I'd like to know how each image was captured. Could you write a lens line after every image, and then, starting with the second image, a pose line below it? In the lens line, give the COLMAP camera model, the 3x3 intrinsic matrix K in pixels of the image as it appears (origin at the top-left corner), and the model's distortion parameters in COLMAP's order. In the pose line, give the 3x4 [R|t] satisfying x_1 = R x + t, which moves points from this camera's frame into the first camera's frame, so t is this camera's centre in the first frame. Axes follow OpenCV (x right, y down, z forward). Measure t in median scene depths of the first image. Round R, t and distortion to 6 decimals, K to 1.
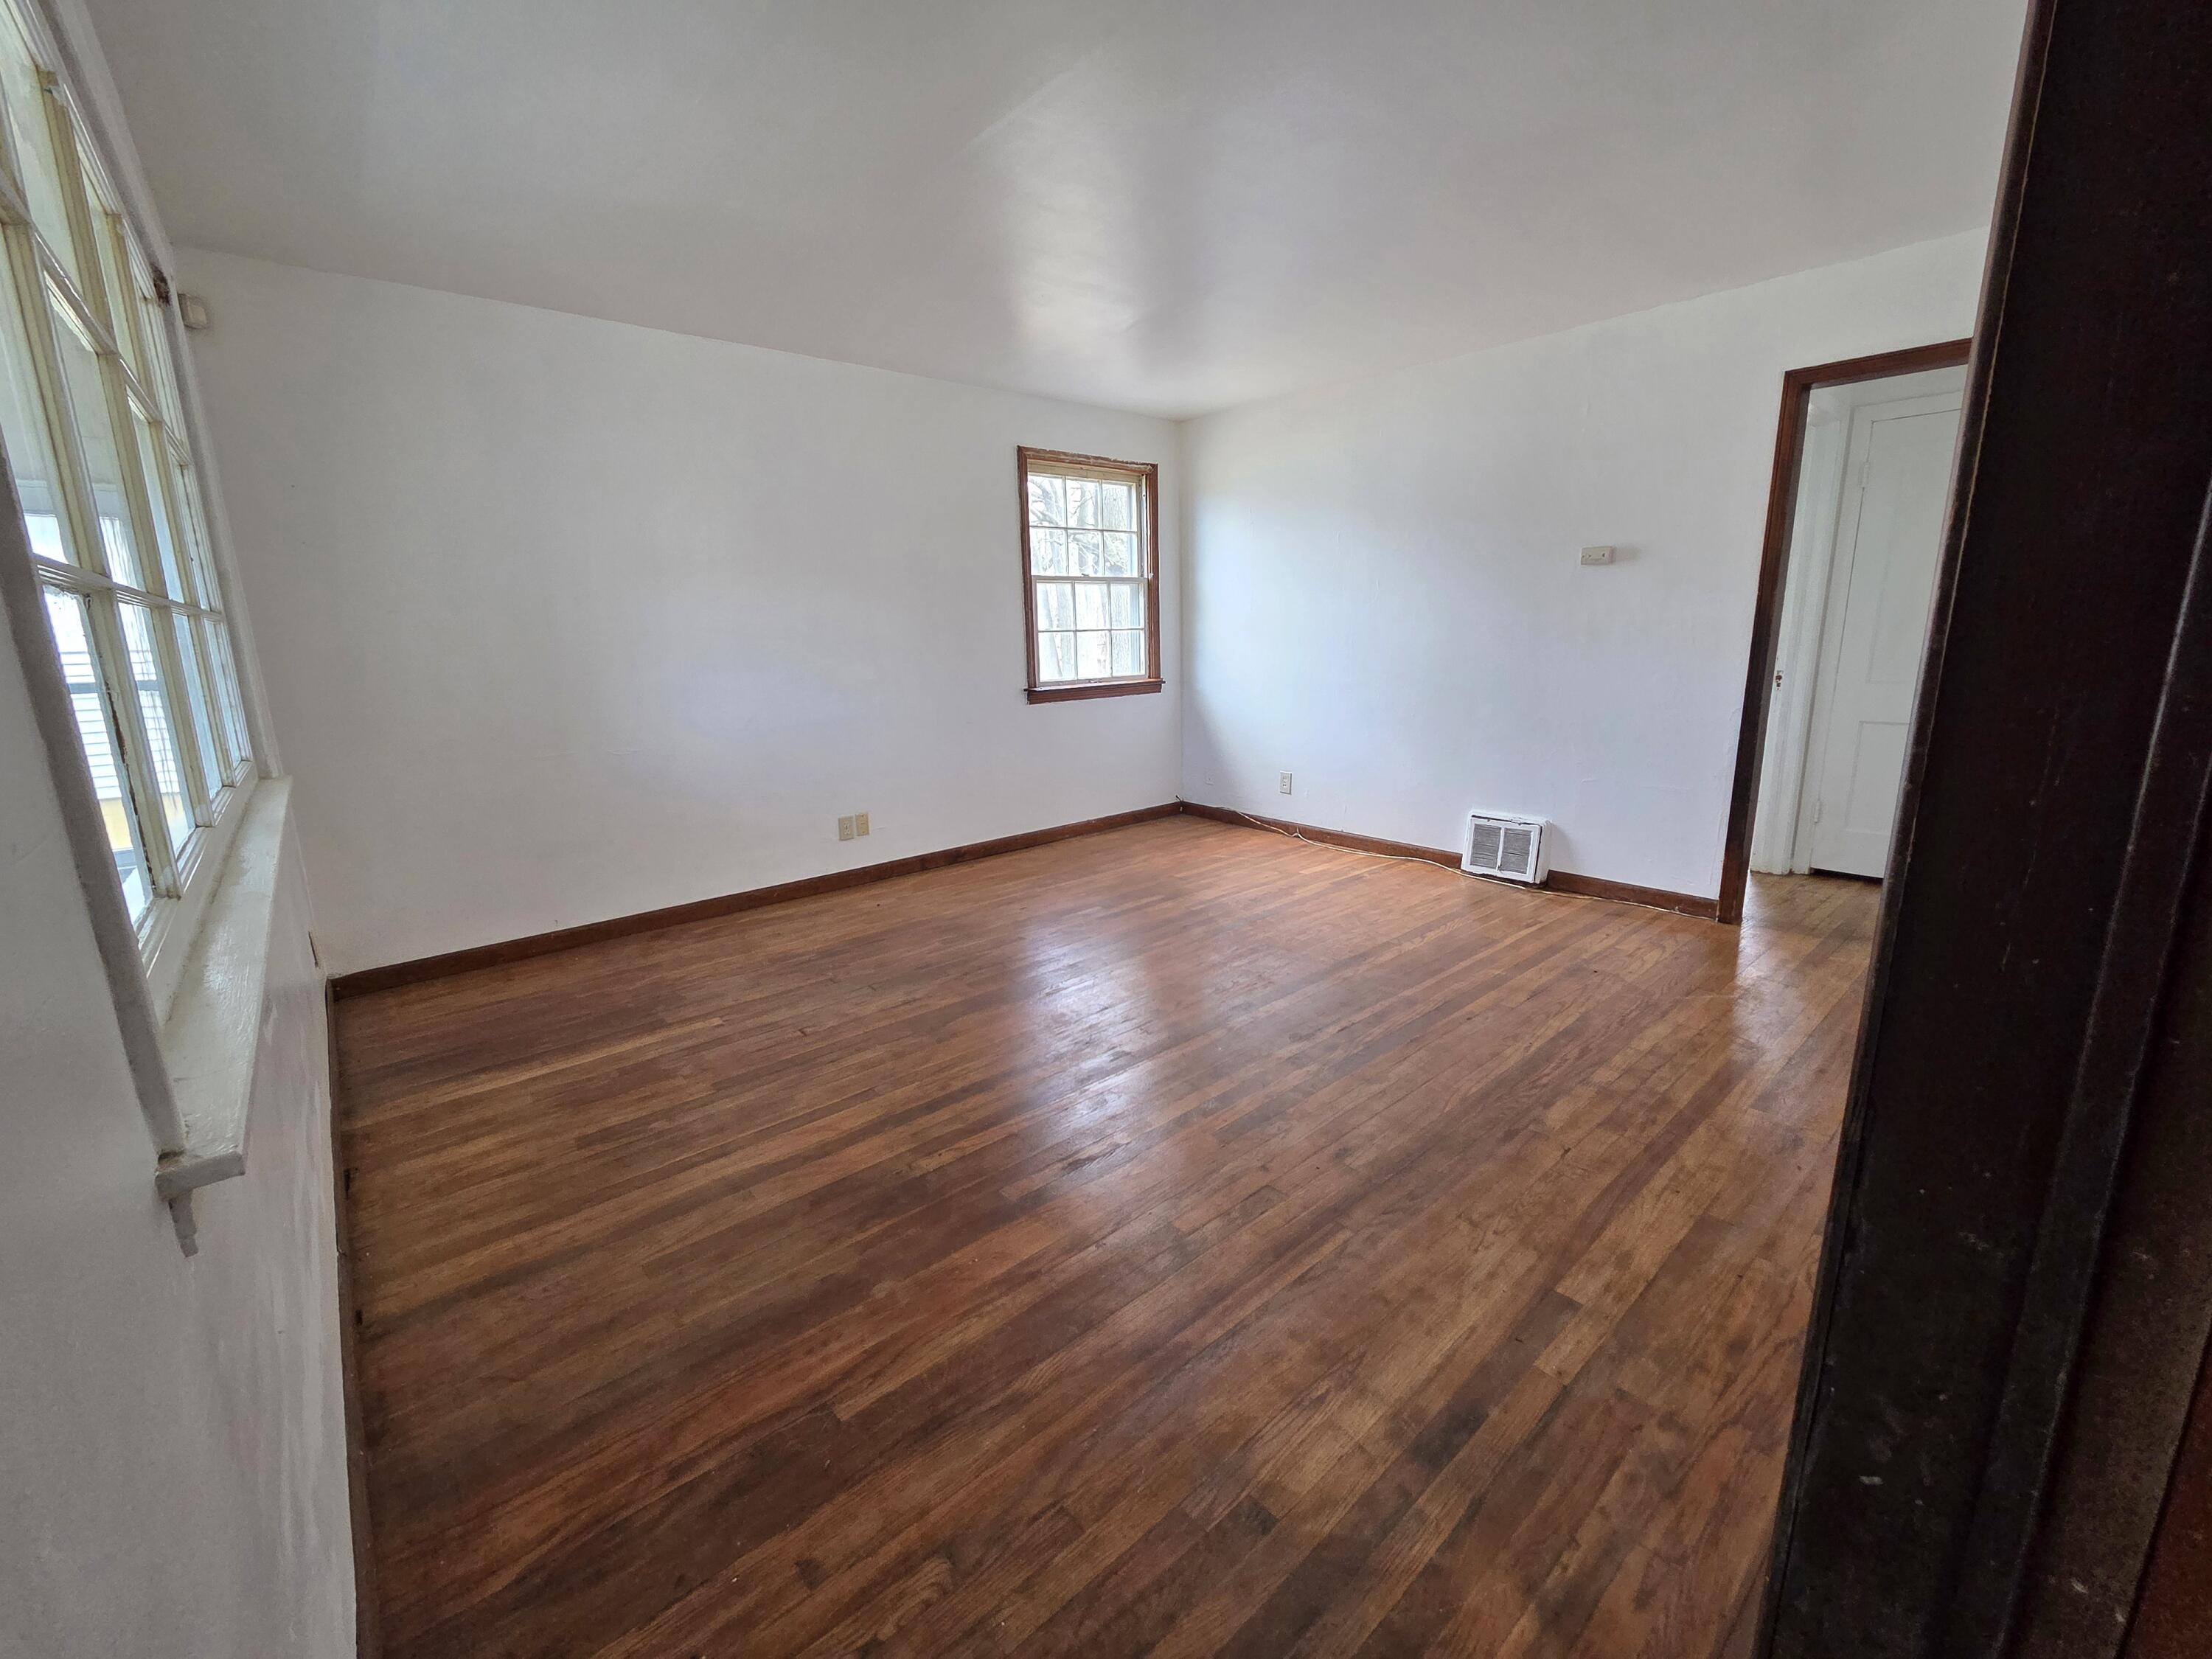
lens RADIAL K [[907.1, 0, 1108.9], [0, 907.1, 816.6], [0, 0, 1]] dist [0.004339, -0.000216]
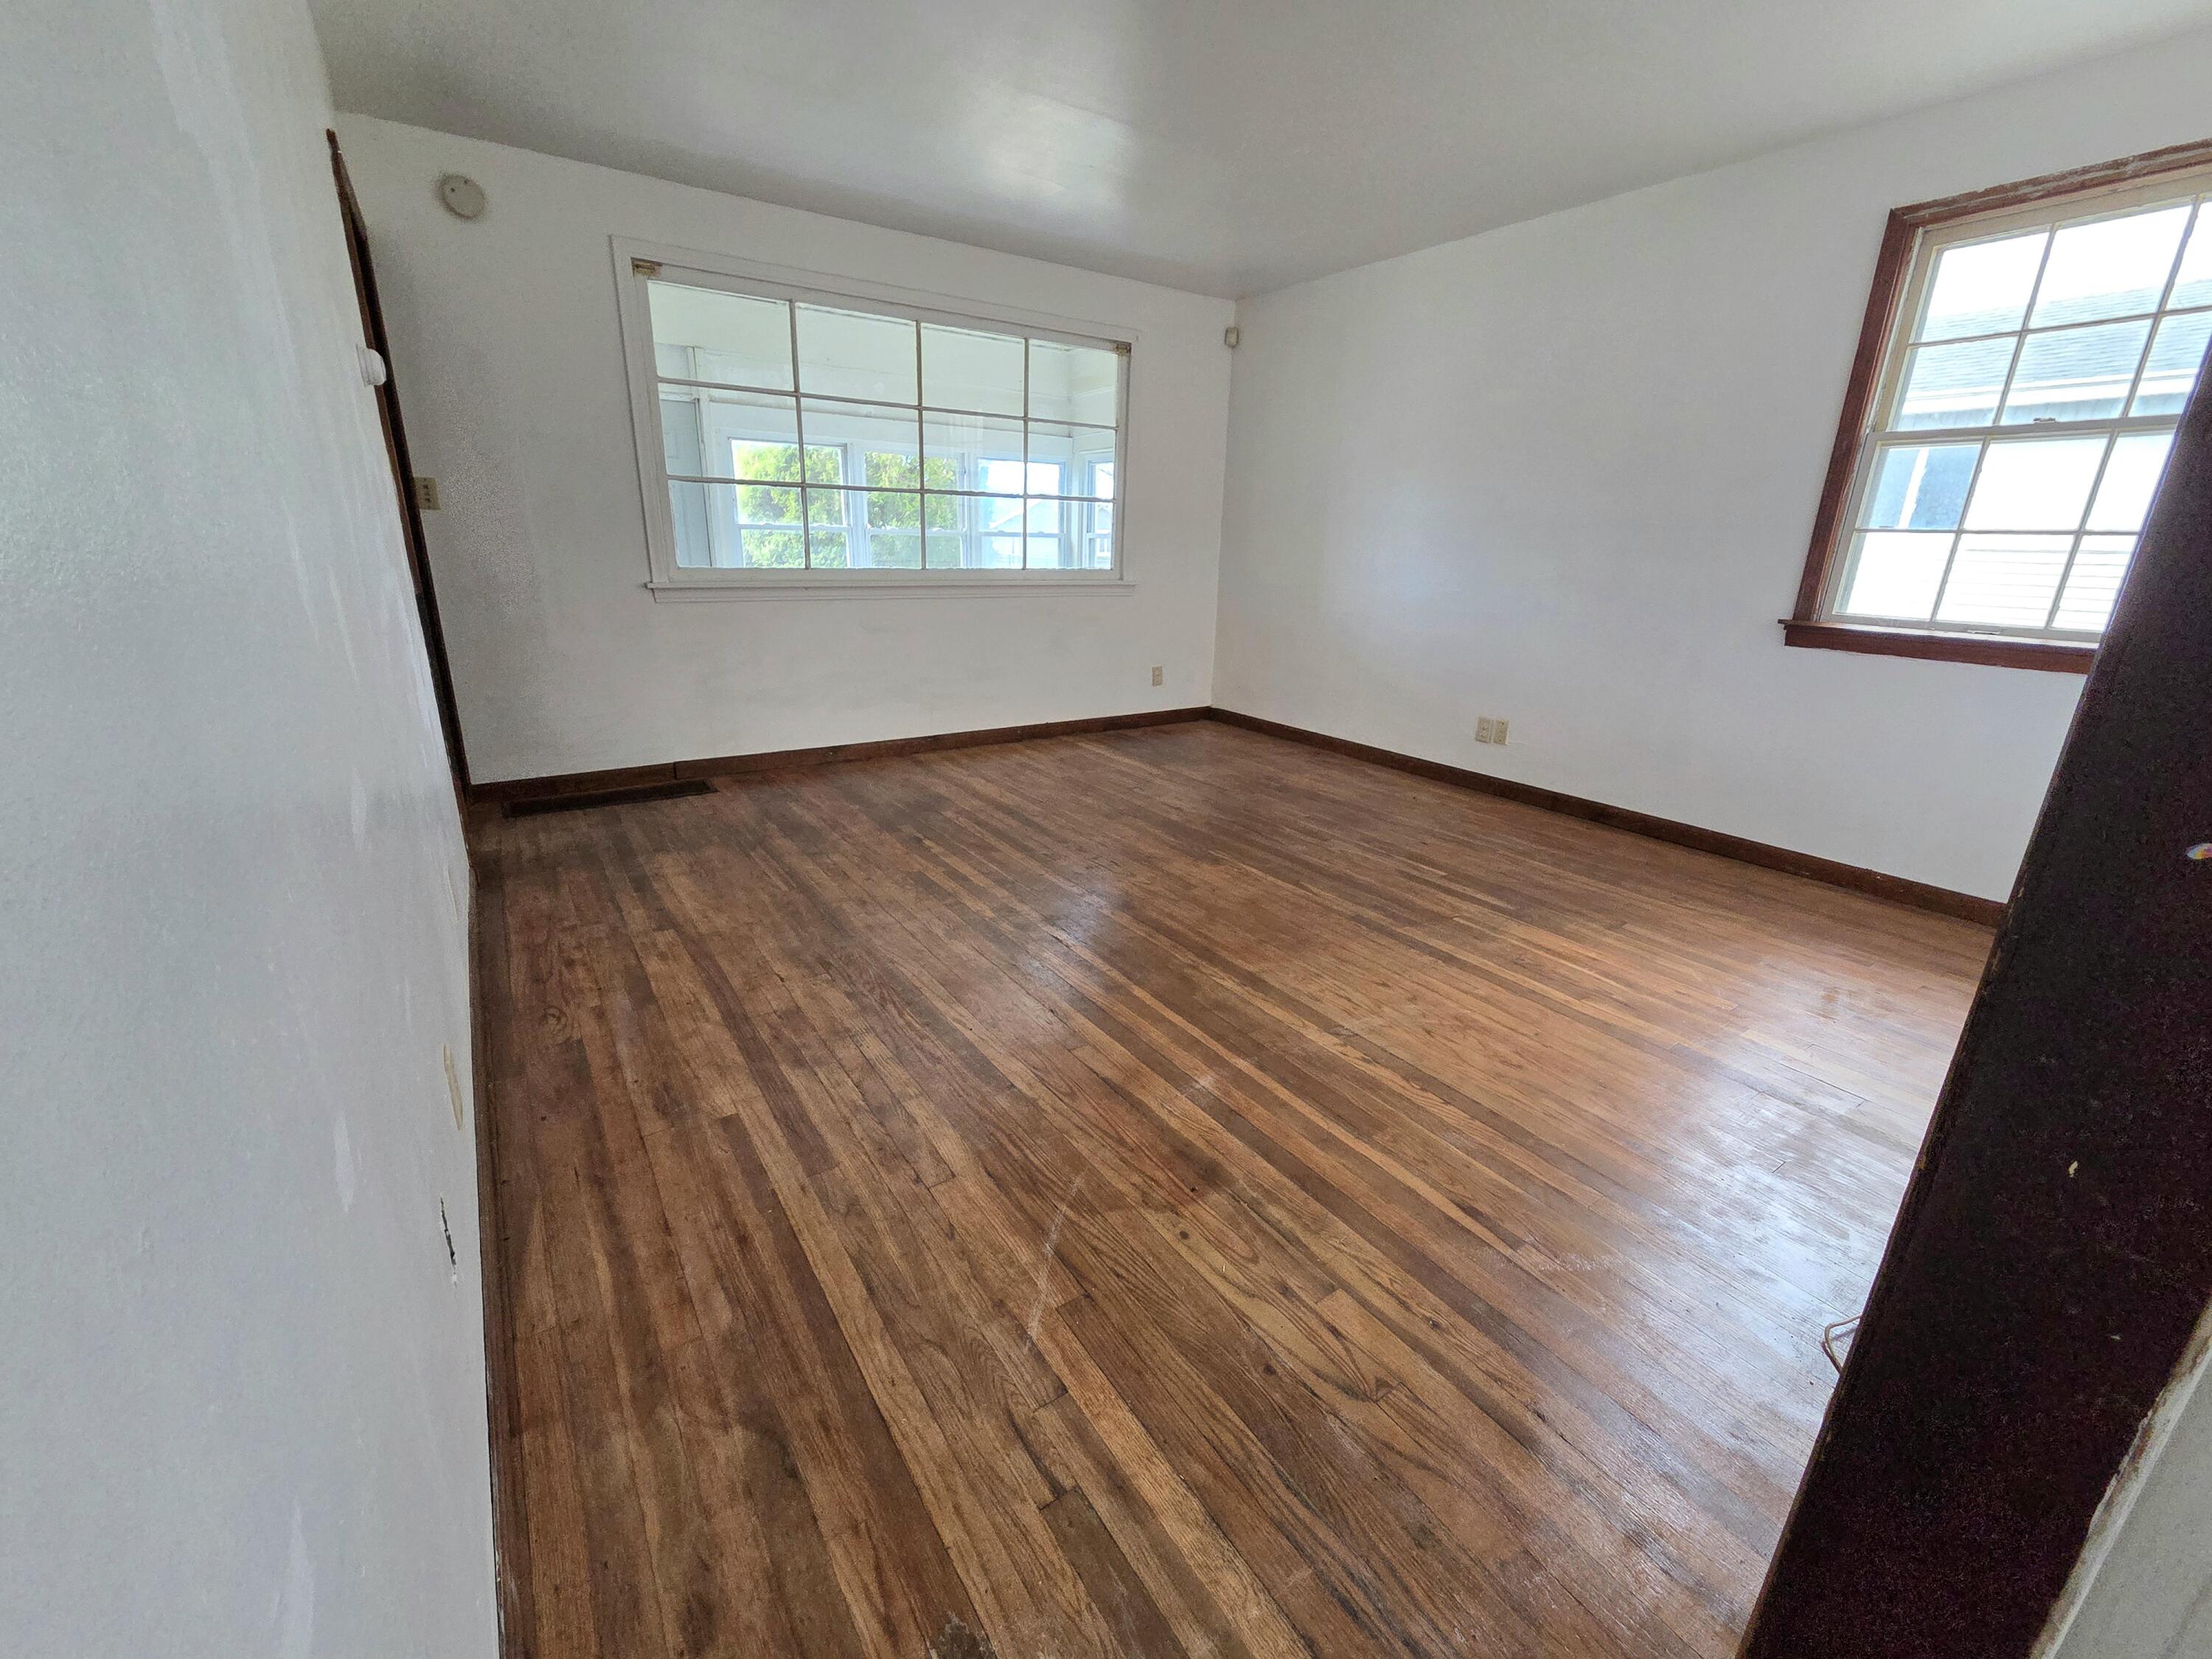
lens RADIAL K [[907.1, 0, 1111.1], [0, 907.1, 824.9], [0, 0, 1]] dist [0.004339, -0.000216]
pose [[-0.119659, 0.320391, -0.939698, 1.205259], [-0.230693, 0.911619, 0.340193, -0.226942], [0.965641, 0.257489, -0.035171, 1.159336]]
